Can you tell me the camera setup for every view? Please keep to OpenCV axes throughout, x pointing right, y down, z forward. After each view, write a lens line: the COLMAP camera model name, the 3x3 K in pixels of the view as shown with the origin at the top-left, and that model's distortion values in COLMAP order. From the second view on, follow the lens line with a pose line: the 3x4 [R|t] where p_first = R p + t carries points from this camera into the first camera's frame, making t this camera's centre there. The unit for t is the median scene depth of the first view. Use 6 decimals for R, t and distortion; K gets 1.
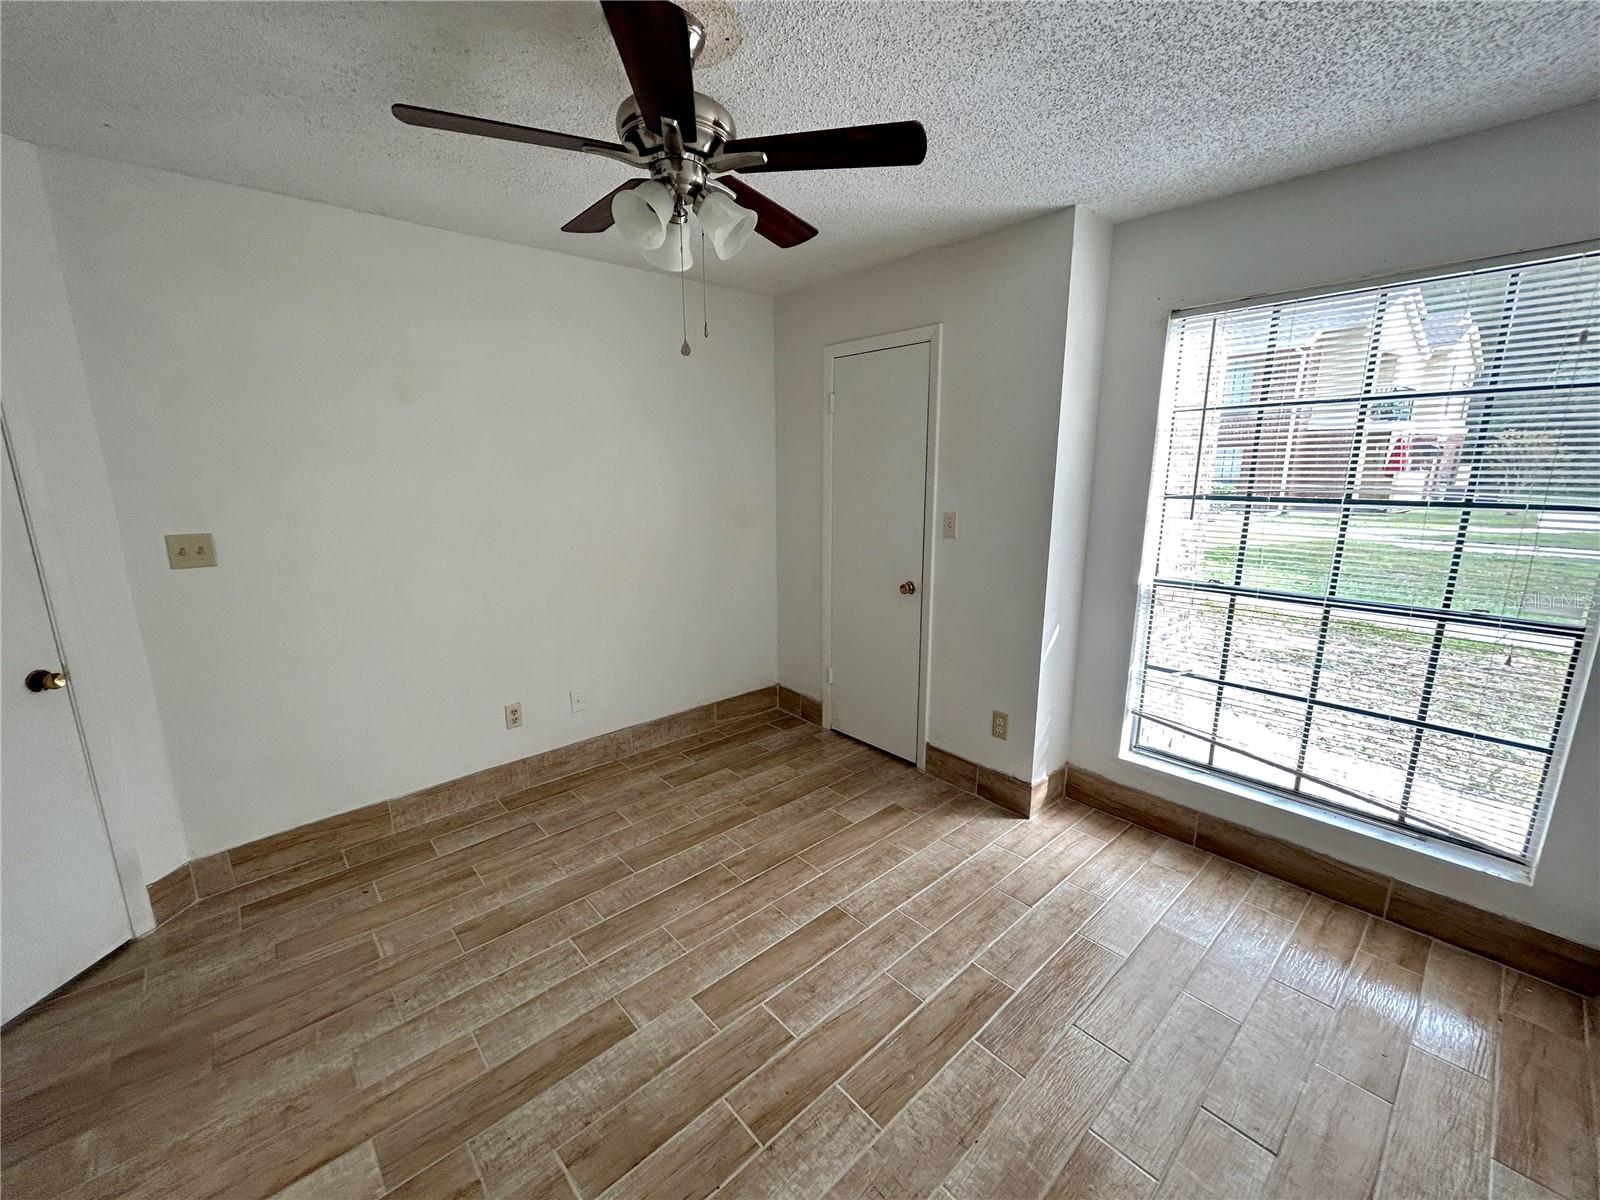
lens RADIAL K [[643.1, 0, 801.2], [0, 643.1, 596.5], [0, 0, 1]] dist [0.000296, -0.000369]
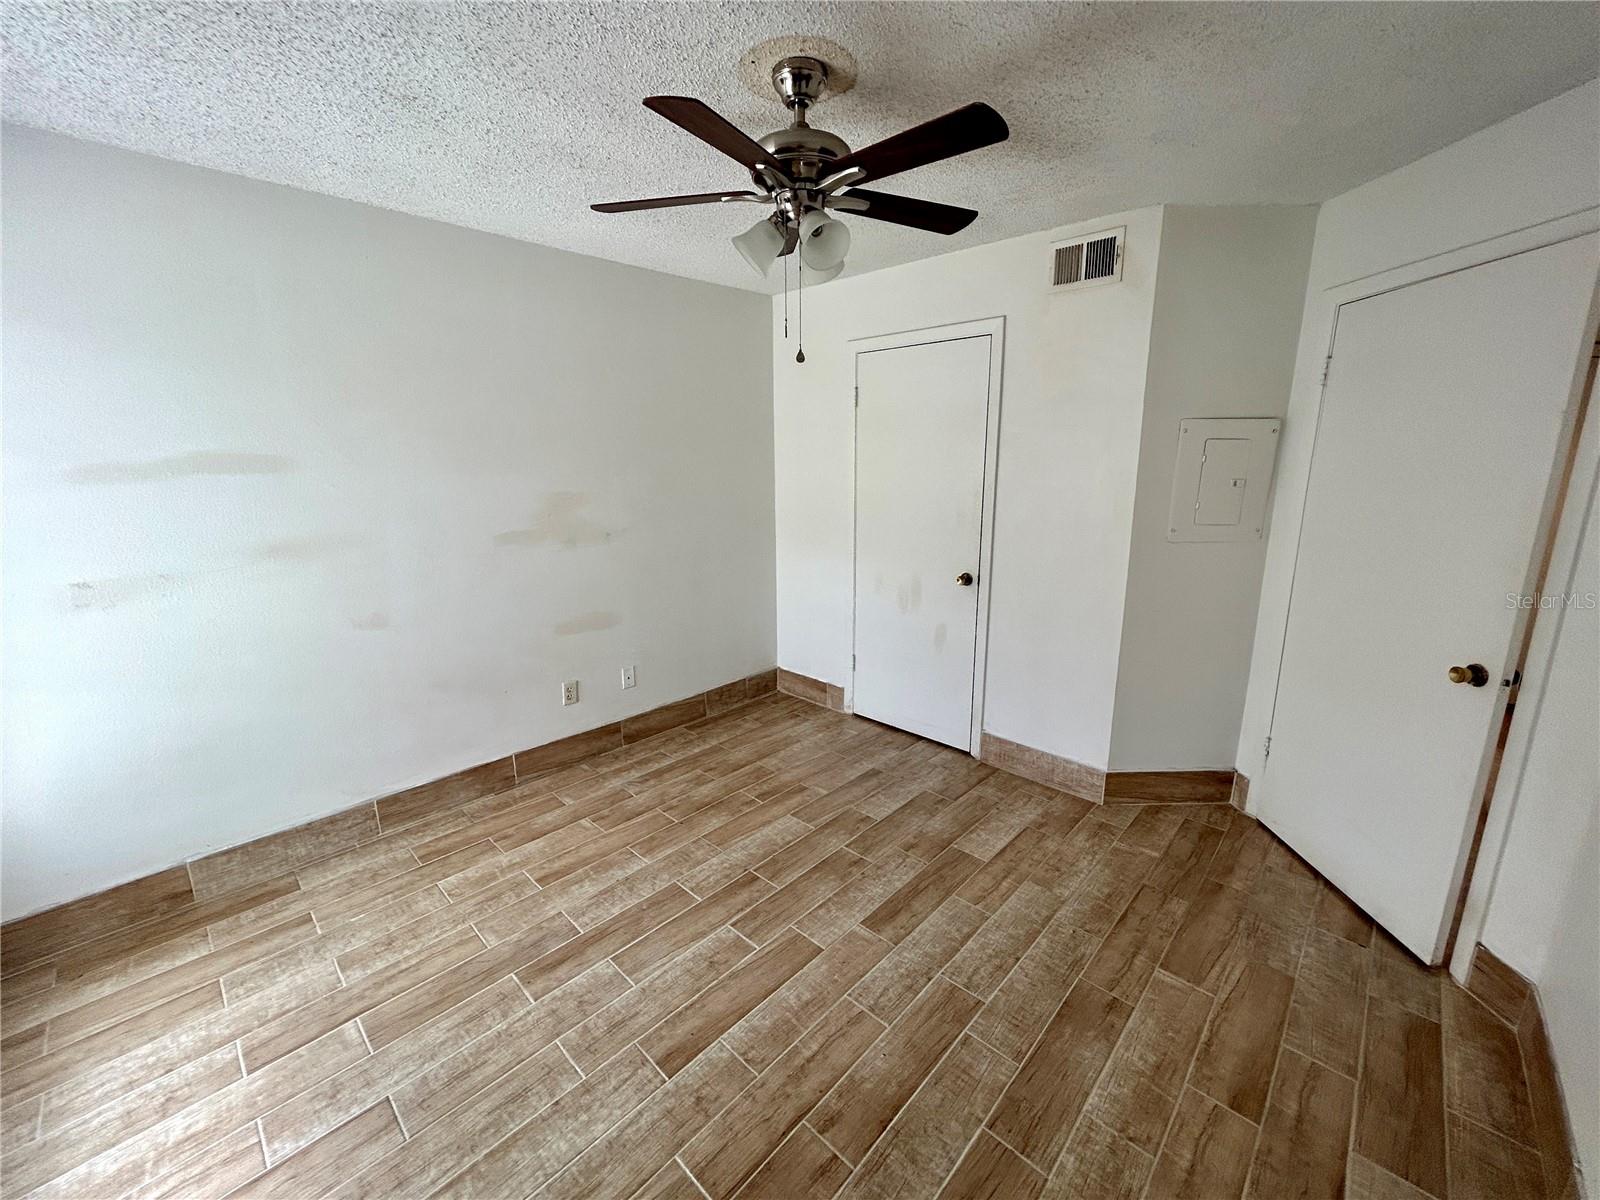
lens RADIAL K [[643.1, 0, 801.2], [0, 643.1, 596.5], [0, 0, 1]] dist [0.000296, -0.000369]
pose [[-0.996955, 0.027519, -0.072959, -0.069140], [-0.005386, 0.909116, 0.416508, -0.373781], [0.077790, 0.415633, -0.906200, 1.739740]]
